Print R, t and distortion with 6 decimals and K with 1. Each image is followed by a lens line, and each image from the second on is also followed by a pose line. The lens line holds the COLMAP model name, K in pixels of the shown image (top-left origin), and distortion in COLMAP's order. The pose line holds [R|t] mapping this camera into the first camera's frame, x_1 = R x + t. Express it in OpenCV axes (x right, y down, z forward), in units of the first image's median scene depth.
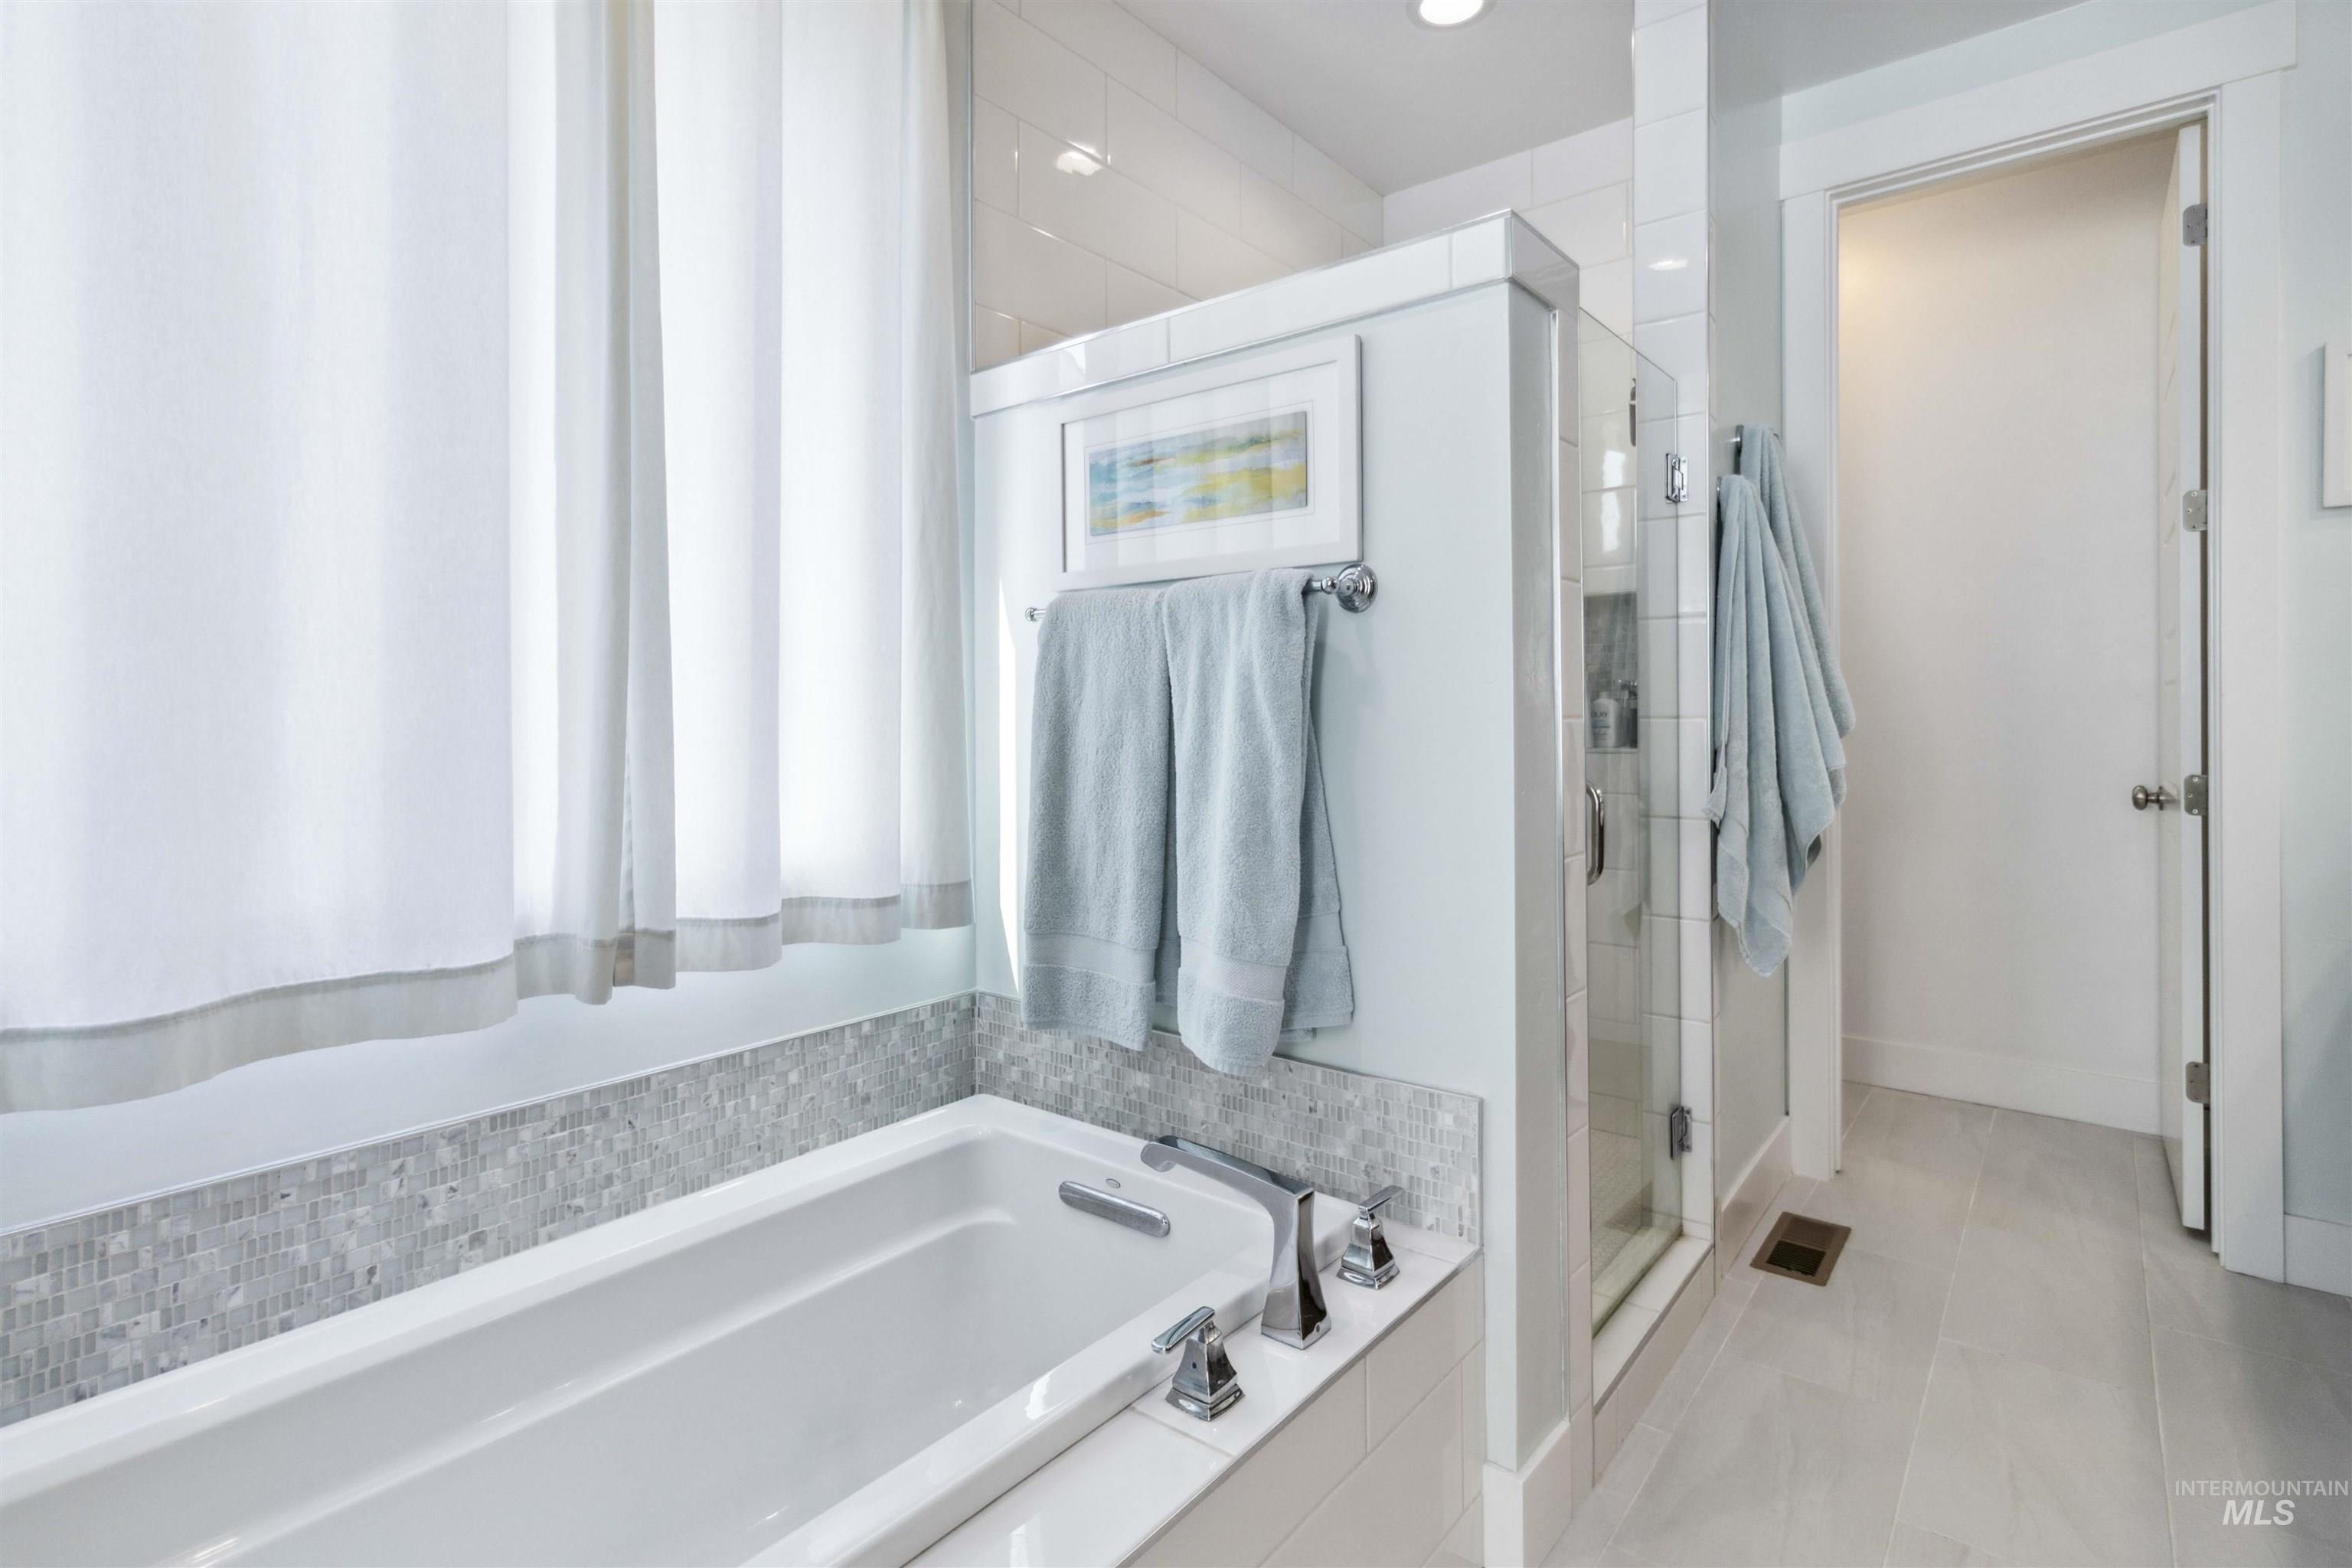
lens RADIAL K [[1121.1, 0, 1181.7], [0, 1121.1, 720.4], [0, 0, 1]] dist [-0.002964, 0.000329]
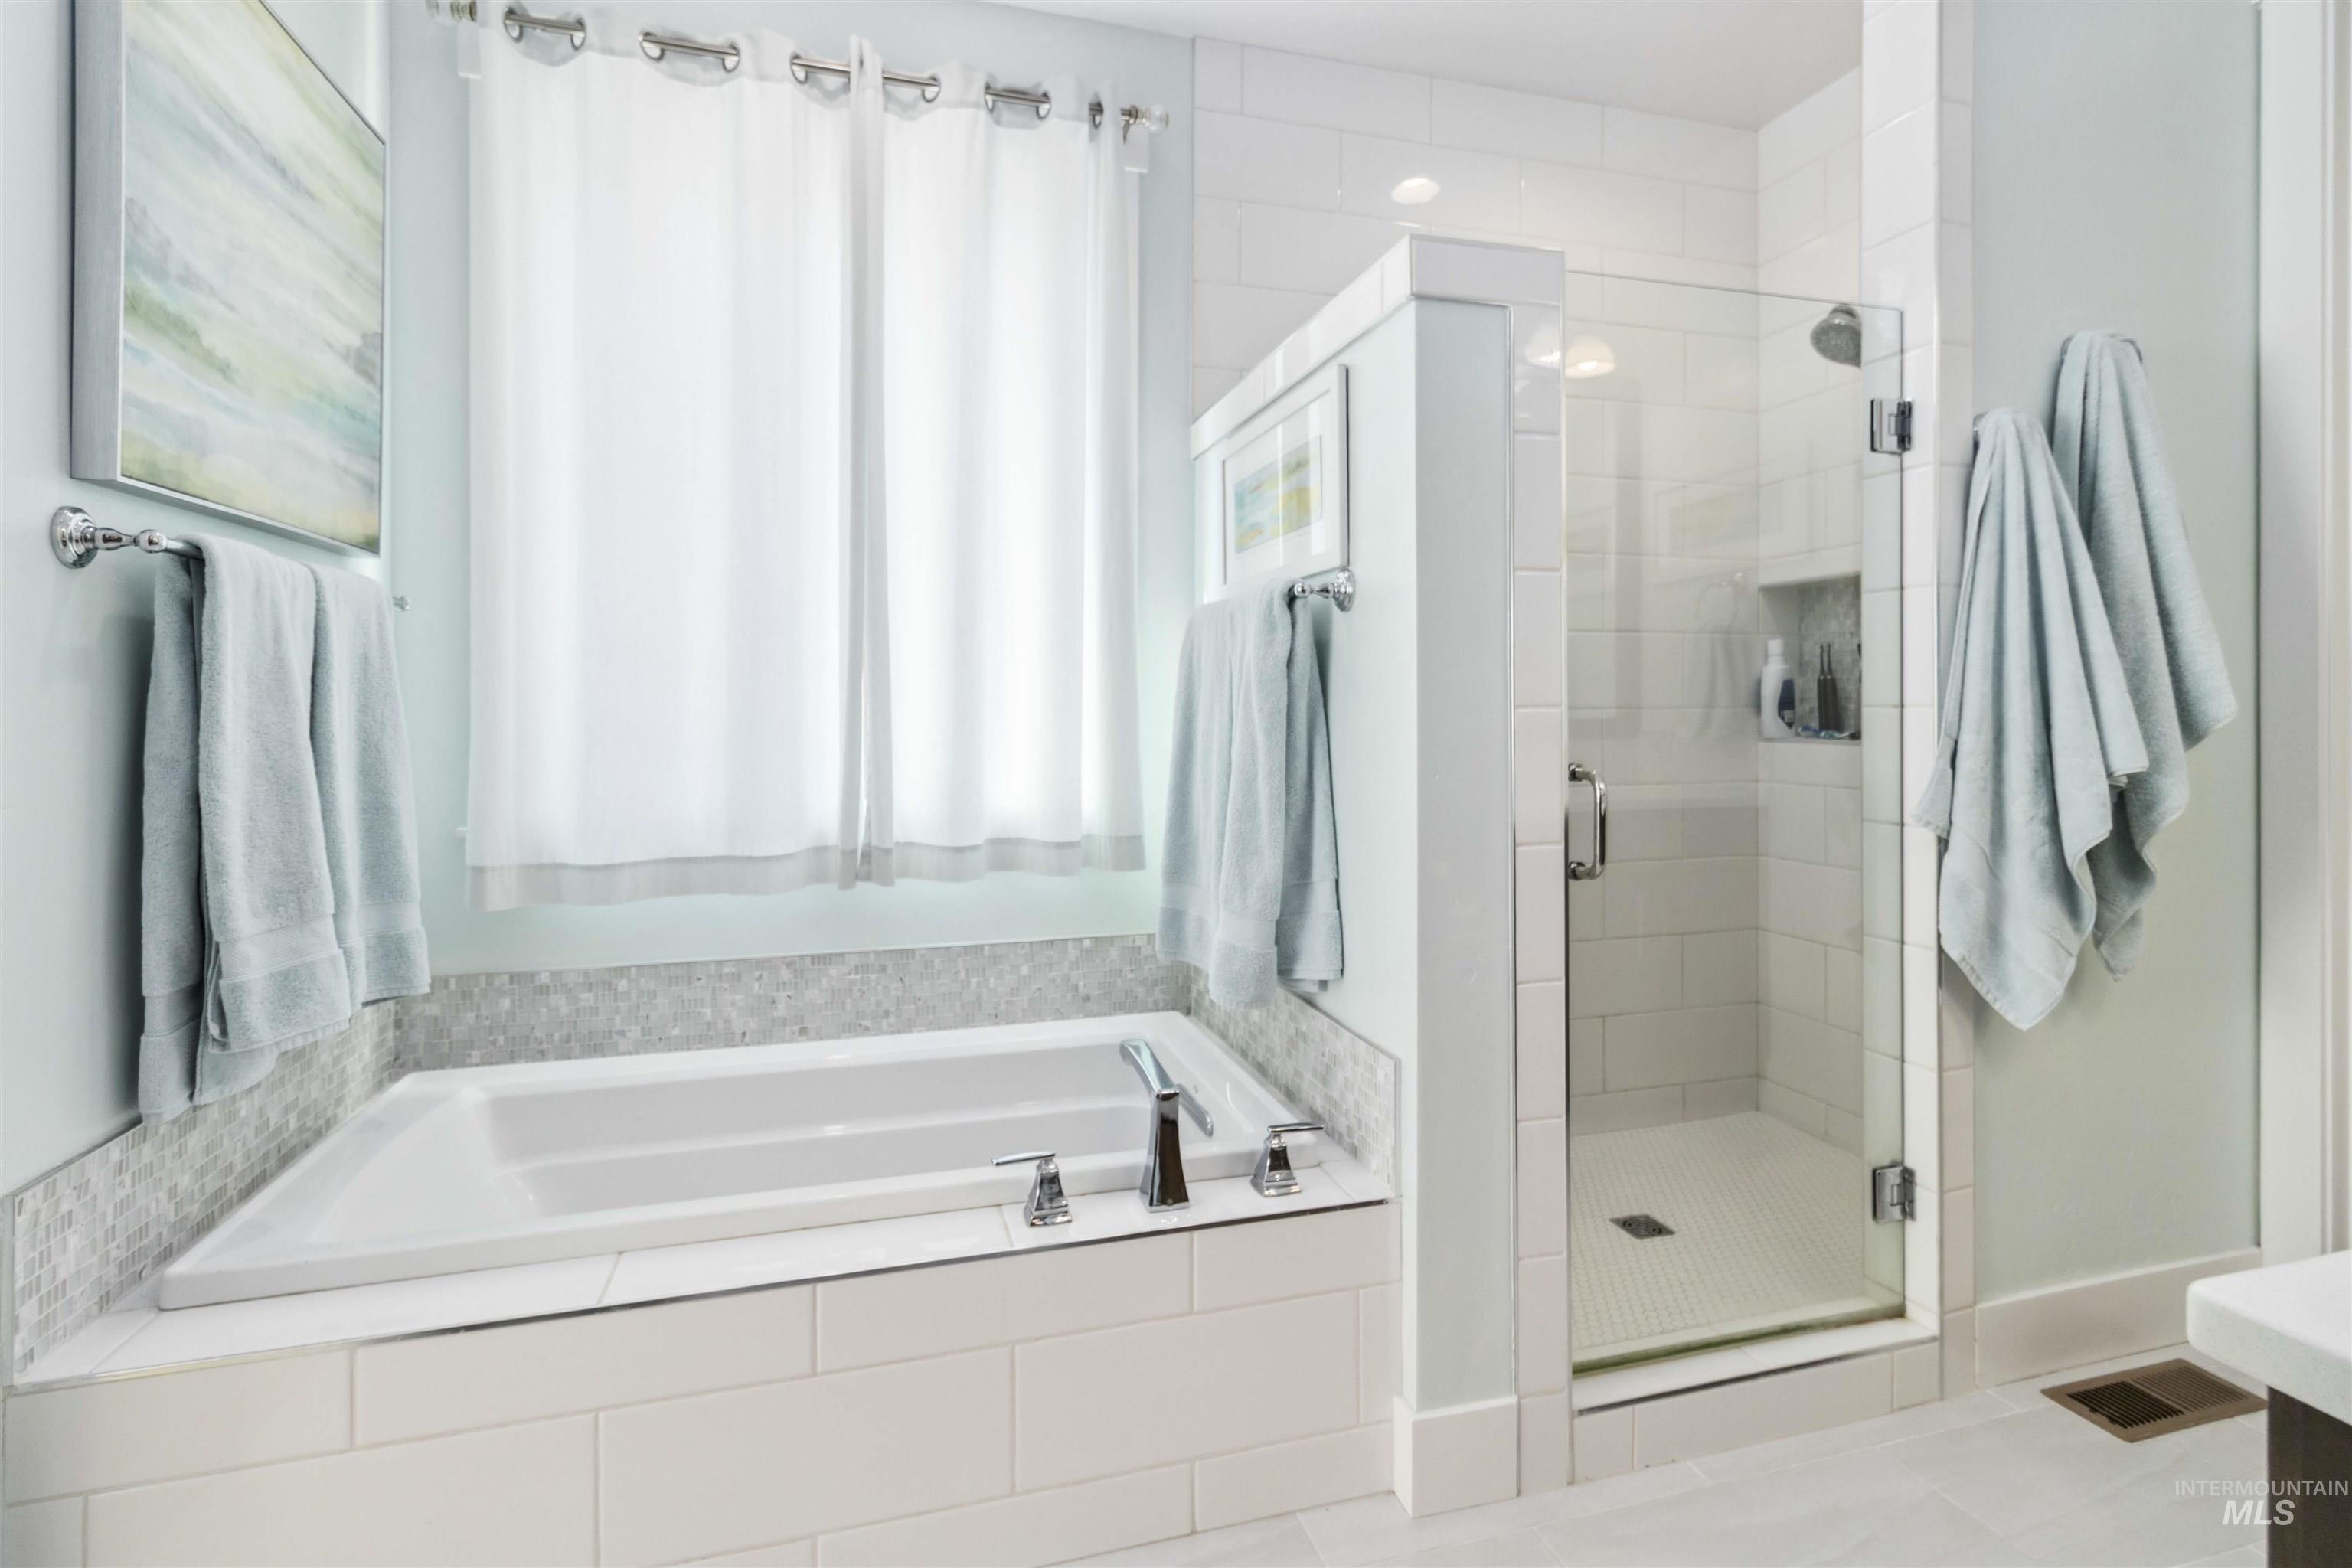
lens RADIAL K [[1121.1, 0, 1200.0], [0, 1121.1, 704.9], [0, 0, 1]] dist [-0.002964, 0.000329]
pose [[0.823154, 0.000872, -0.567818, 0.685620], [-0.001466, 0.999999, -0.000590, -0.003741], [0.567817, 0.001318, 0.823154, -0.000995]]
